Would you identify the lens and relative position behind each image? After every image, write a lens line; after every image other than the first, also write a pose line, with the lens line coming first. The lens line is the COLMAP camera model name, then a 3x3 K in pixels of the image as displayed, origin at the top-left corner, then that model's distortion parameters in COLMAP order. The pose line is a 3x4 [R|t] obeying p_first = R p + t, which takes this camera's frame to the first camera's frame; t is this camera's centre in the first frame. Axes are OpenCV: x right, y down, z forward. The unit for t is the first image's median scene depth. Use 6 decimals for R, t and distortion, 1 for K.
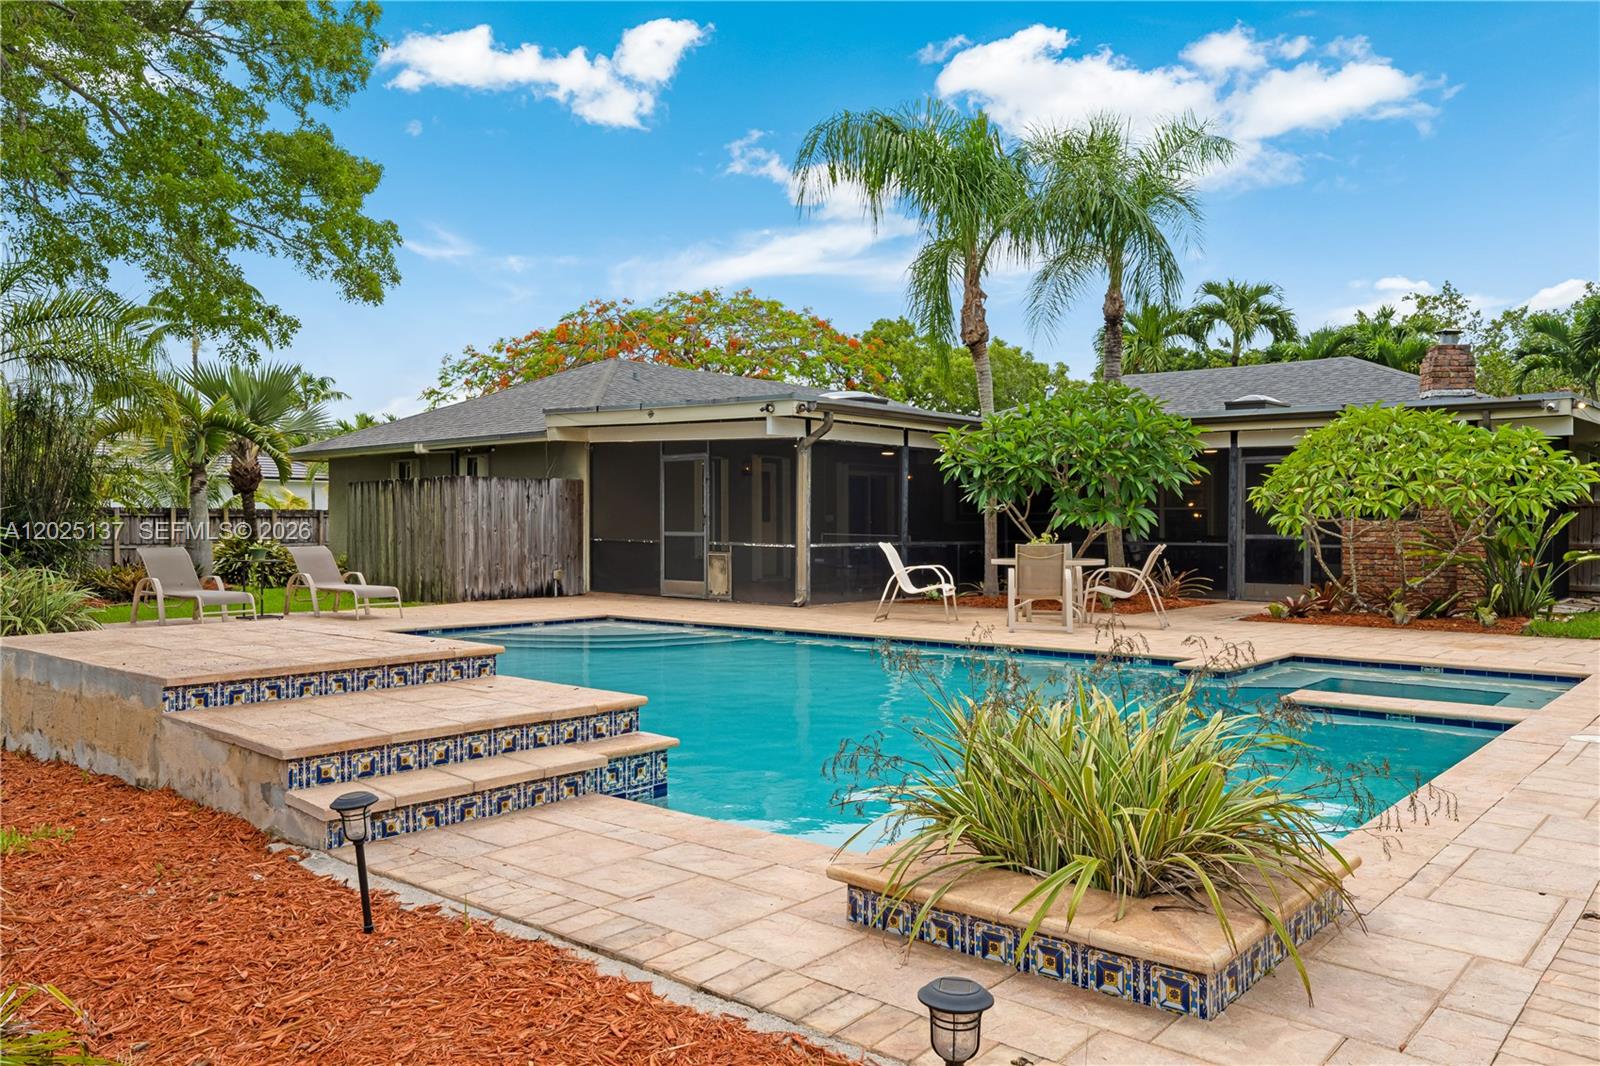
lens RADIAL K [[1177.1, 0, 805.3], [0, 1177.1, 519.1], [0, 0, 1]] dist [0.000703, 0.020610]
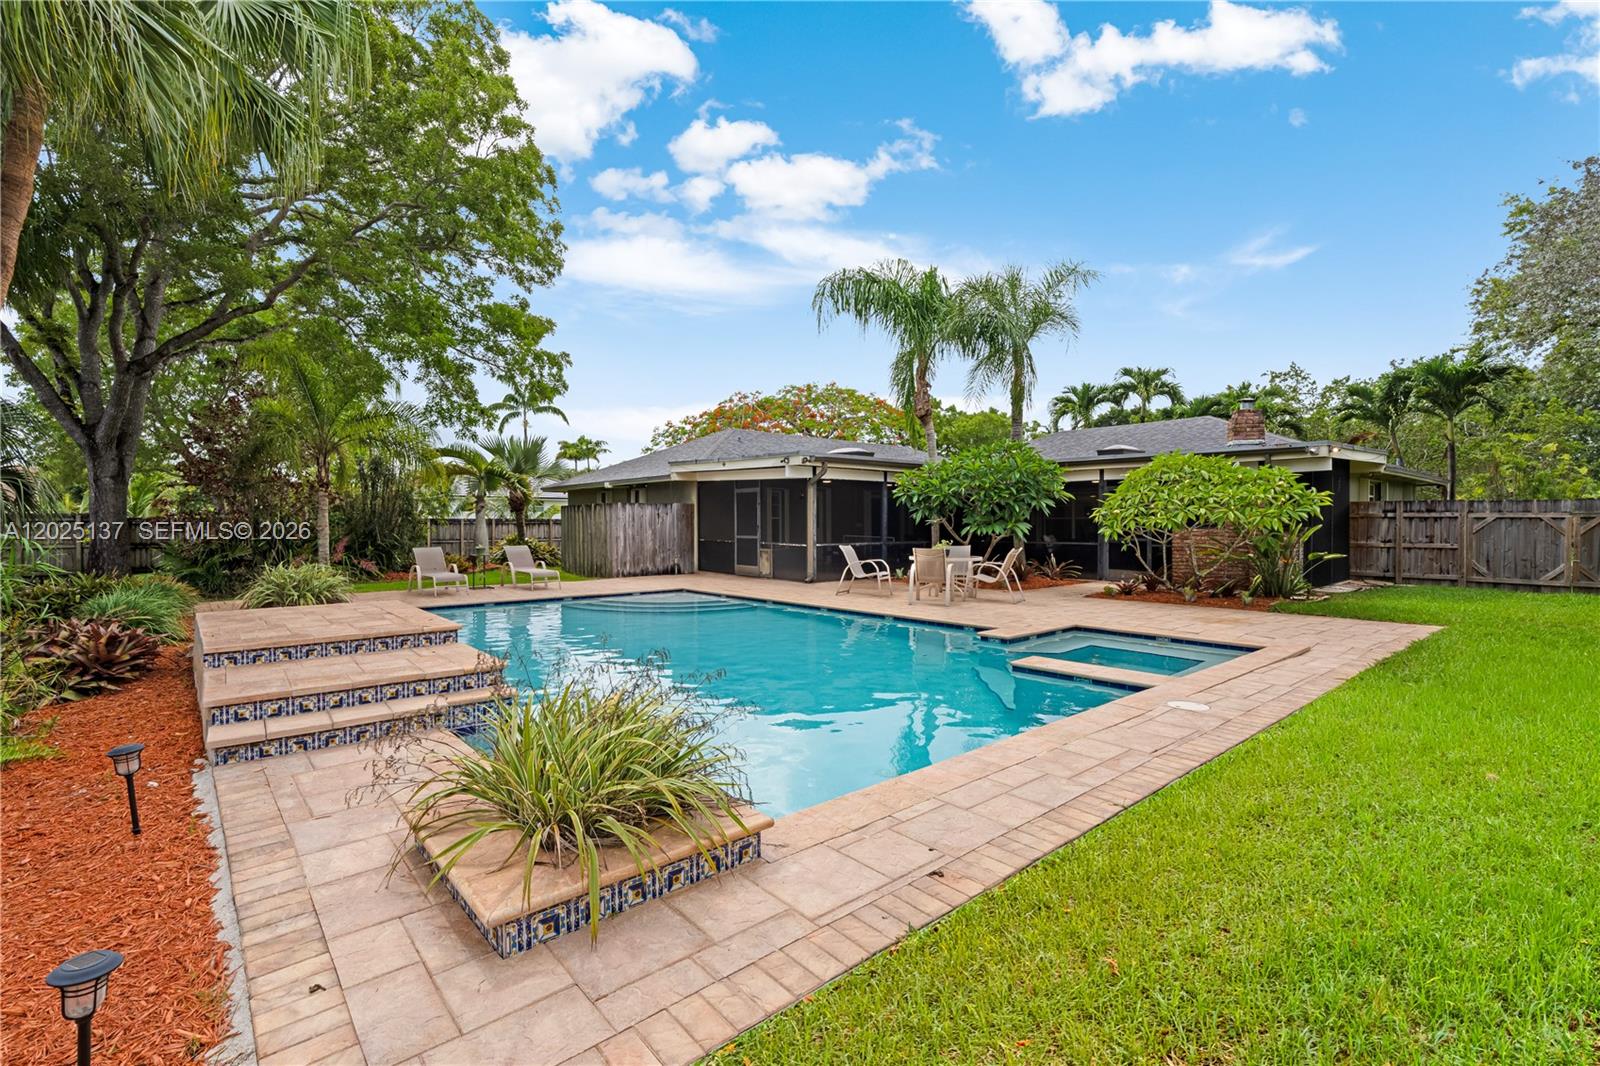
lens RADIAL K [[710.0, 0, 799.6], [0, 710.0, 530.3], [0, 0, 1]] dist [0.002329, 0.000123]
pose [[0.988567, -0.001414, -0.150779, 0.120309], [0.003834, 0.999868, 0.015760, -0.012262], [0.150737, -0.016158, 0.988442, 0.036851]]
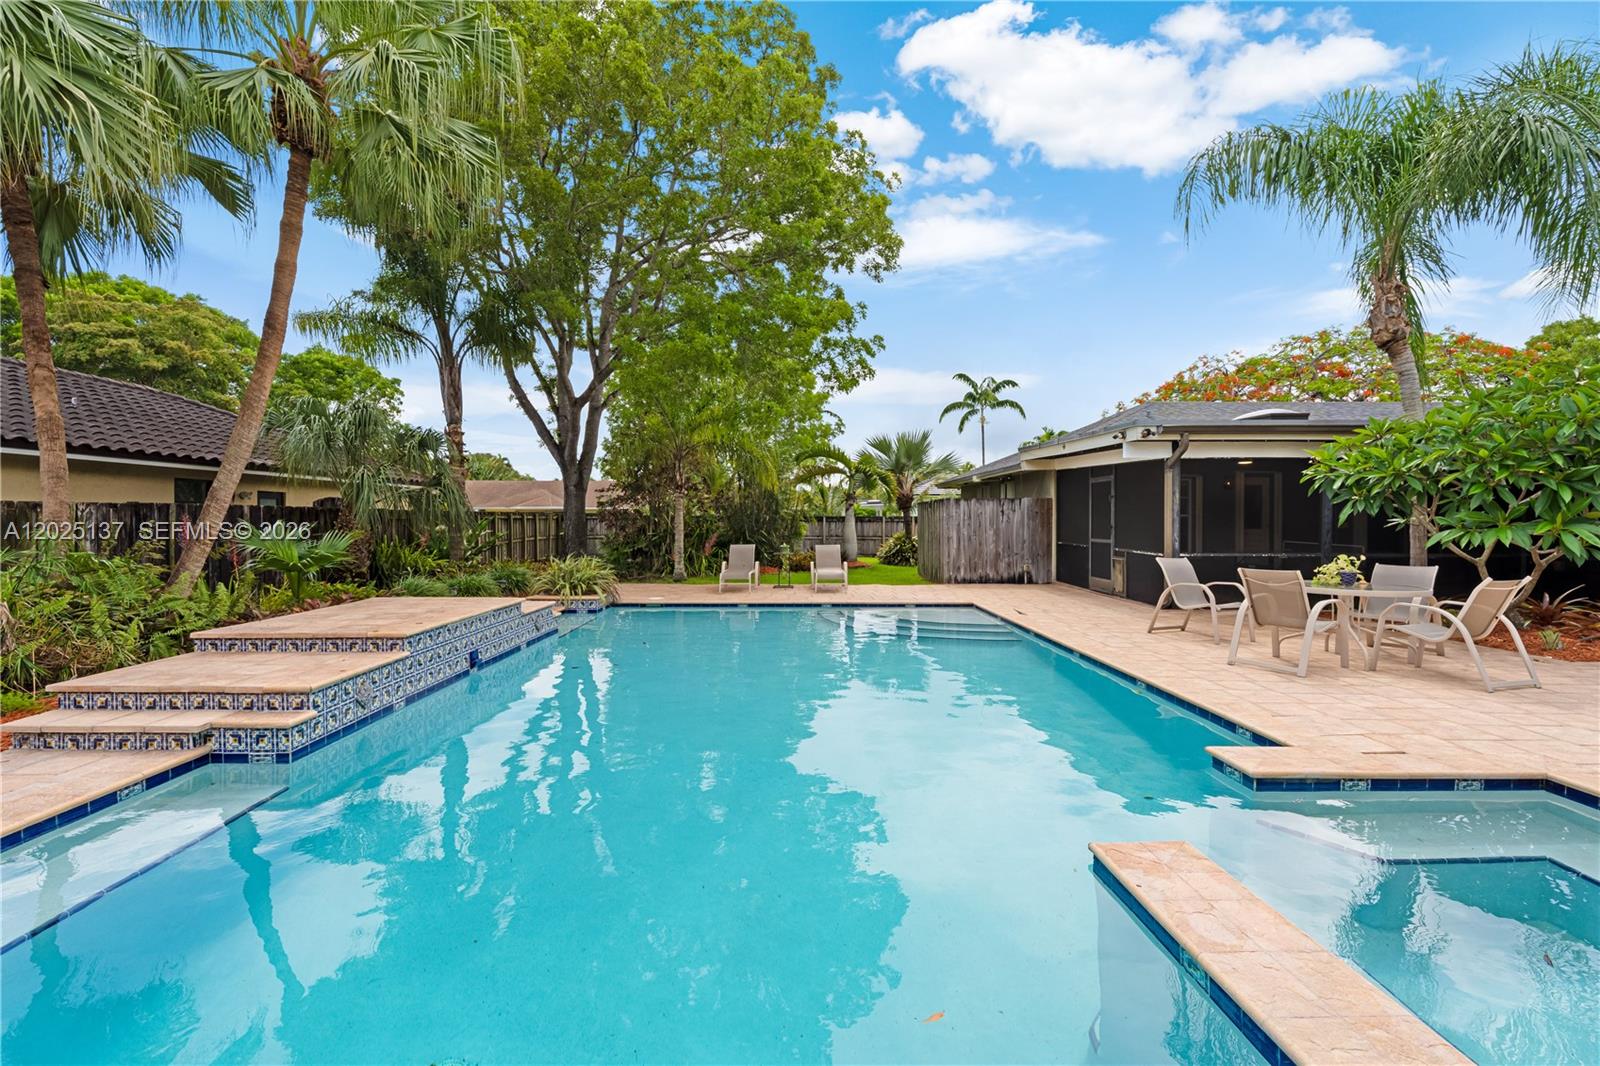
lens RADIAL K [[710.0, 0, 790.8], [0, 710.0, 529.8], [0, 0, 1]] dist [0.002329, 0.000123]
pose [[0.650983, 0.009932, -0.759027, 0.257367], [0.003757, 0.999860, 0.016305, -0.012579], [0.759083, -0.013466, 0.650854, 0.269163]]
